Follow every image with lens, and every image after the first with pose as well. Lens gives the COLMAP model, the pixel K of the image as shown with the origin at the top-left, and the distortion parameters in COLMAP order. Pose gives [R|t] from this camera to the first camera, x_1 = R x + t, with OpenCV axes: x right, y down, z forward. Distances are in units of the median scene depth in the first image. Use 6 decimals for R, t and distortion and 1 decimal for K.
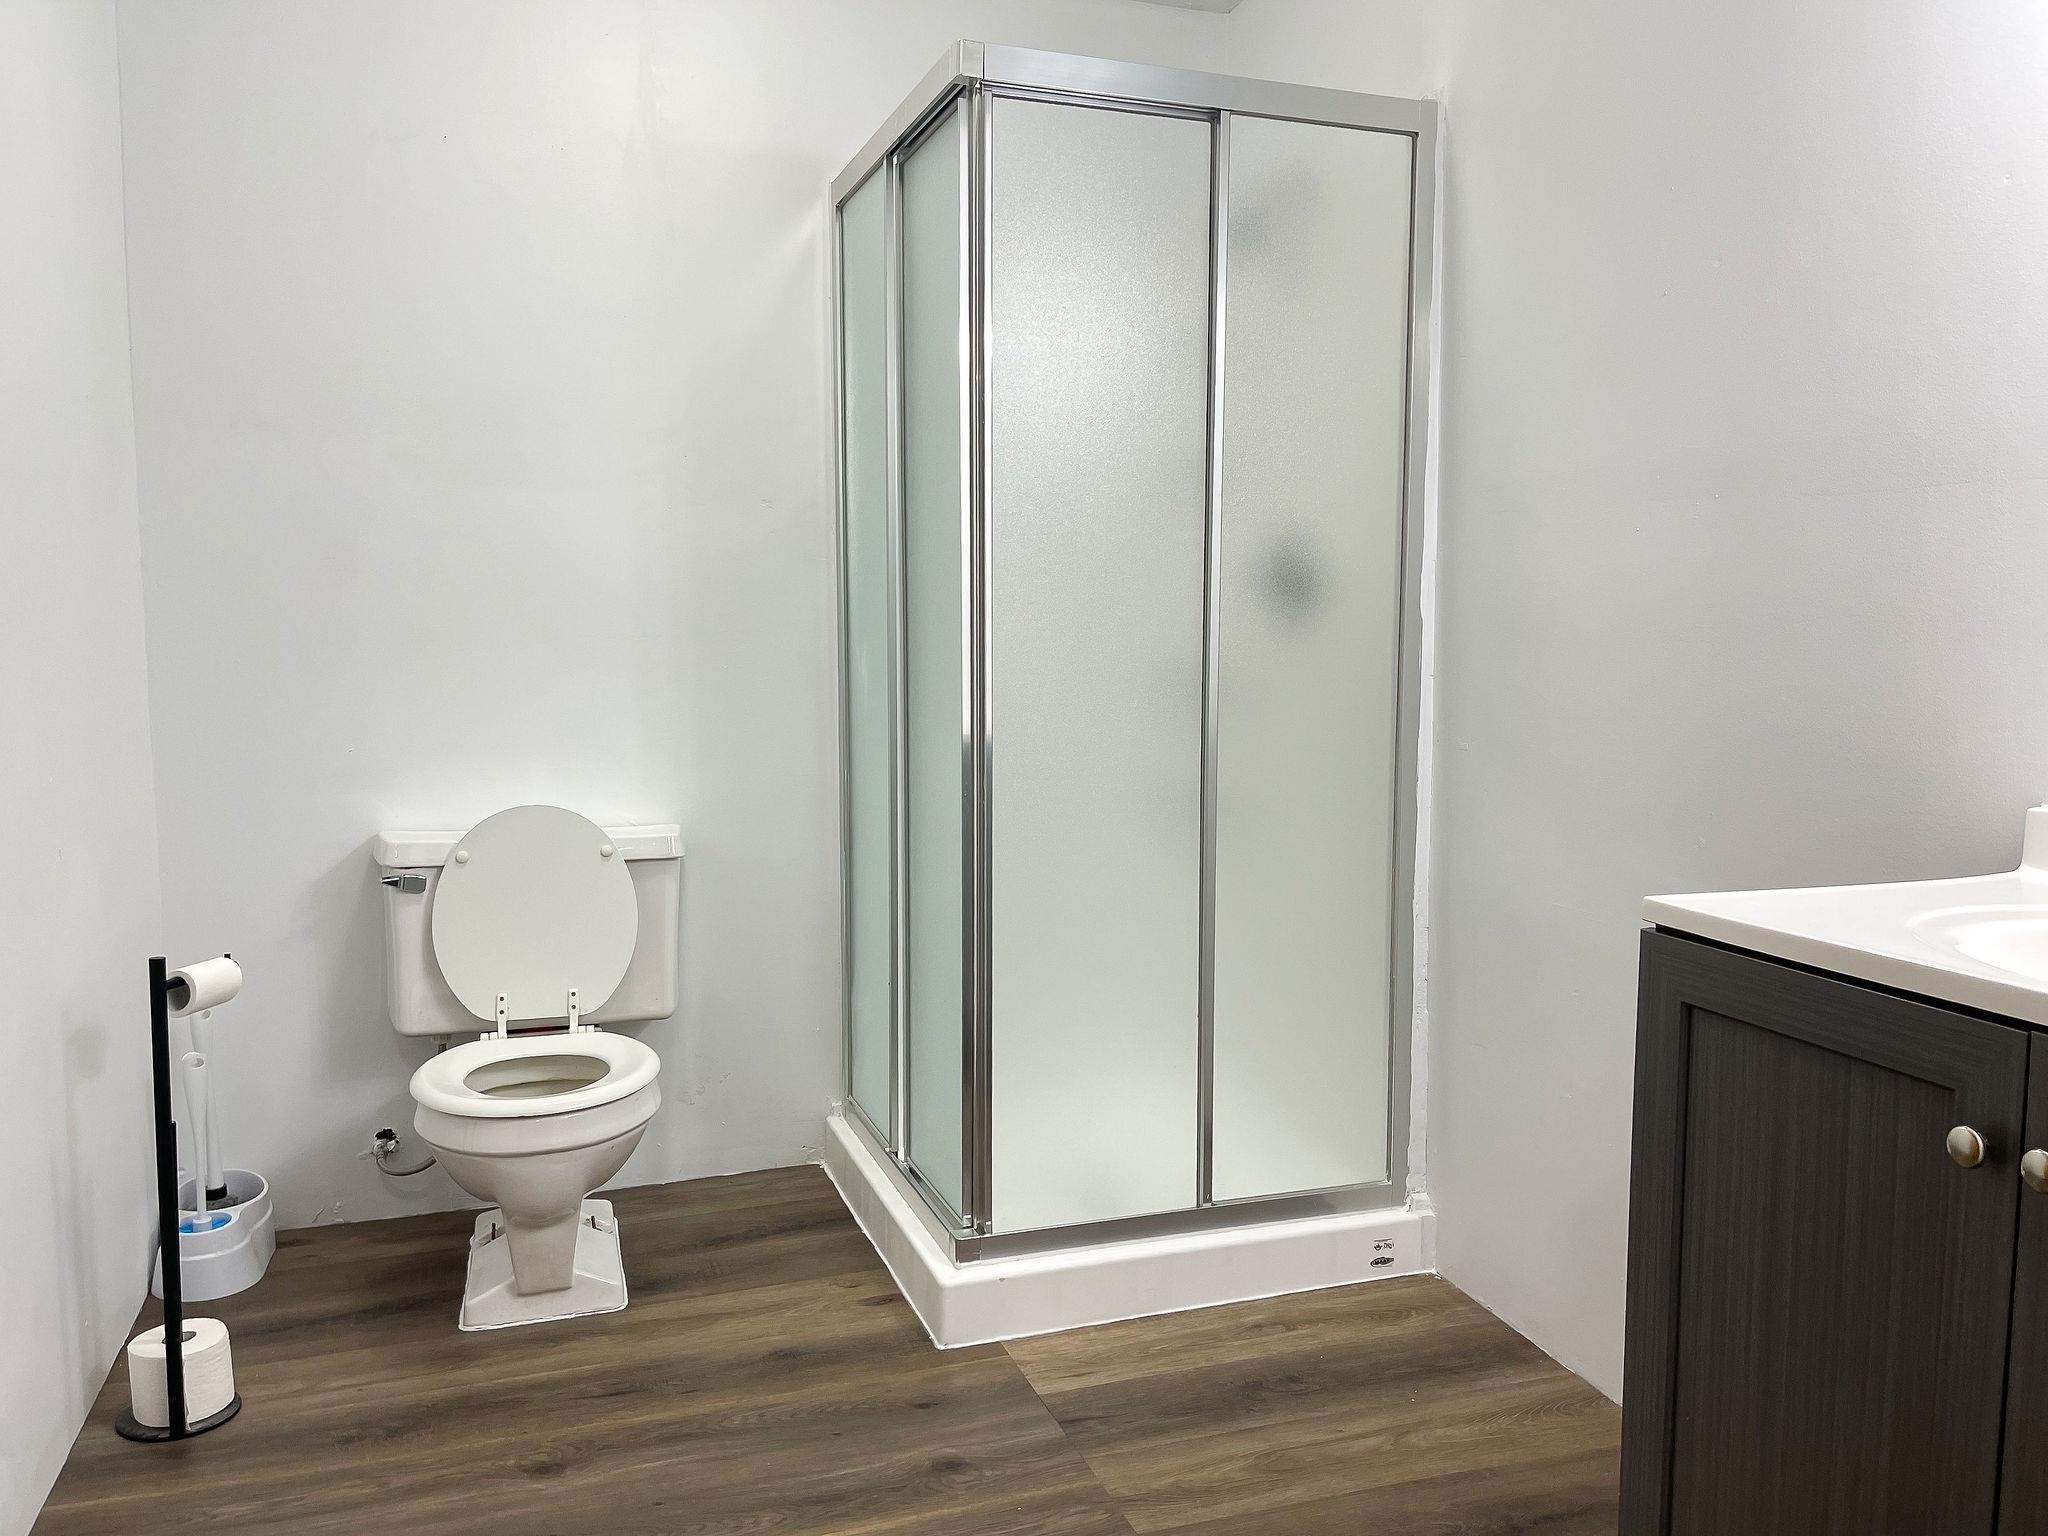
lens RADIAL K [[1538.4, 0, 1021.8], [0, 1538.4, 767.2], [0, 0, 1]] dist [0.060923, -0.049220]
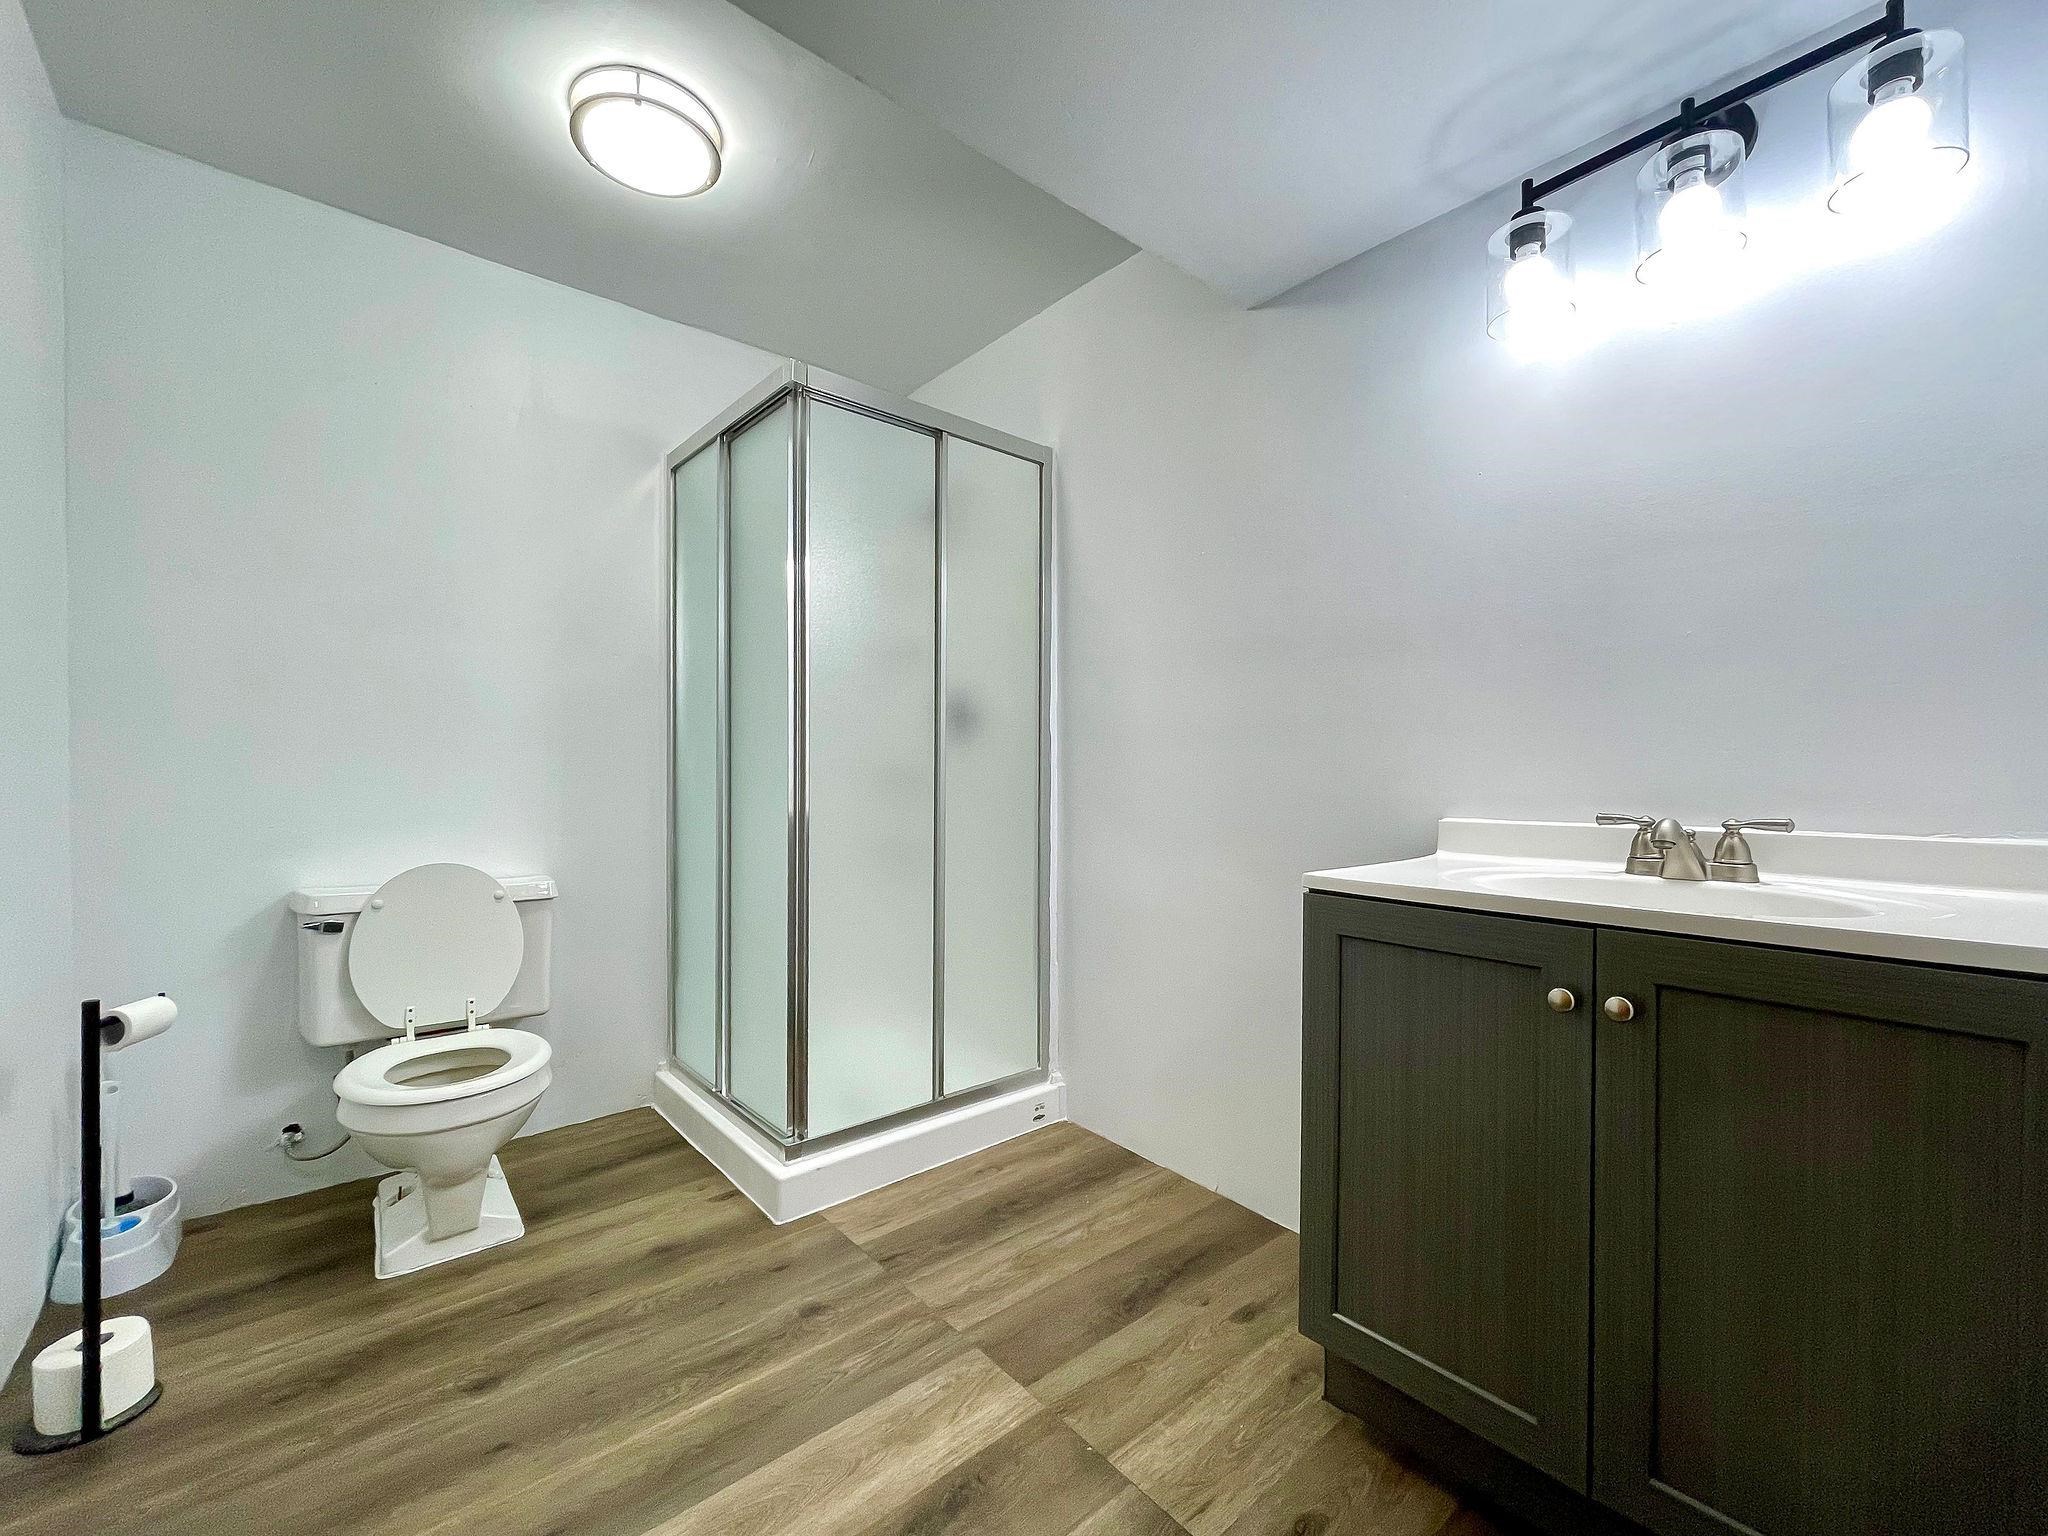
lens RADIAL K [[842.8, 0, 1016.4], [0, 842.8, 774.6], [0, 0, 1]] dist [0.000126, 0.002207]
pose [[0.935131, -0.001307, 0.354300, -0.118768], [0.030341, 0.996615, -0.076404, 0.021274], [-0.353001, 0.082198, 0.932005, 0.144501]]
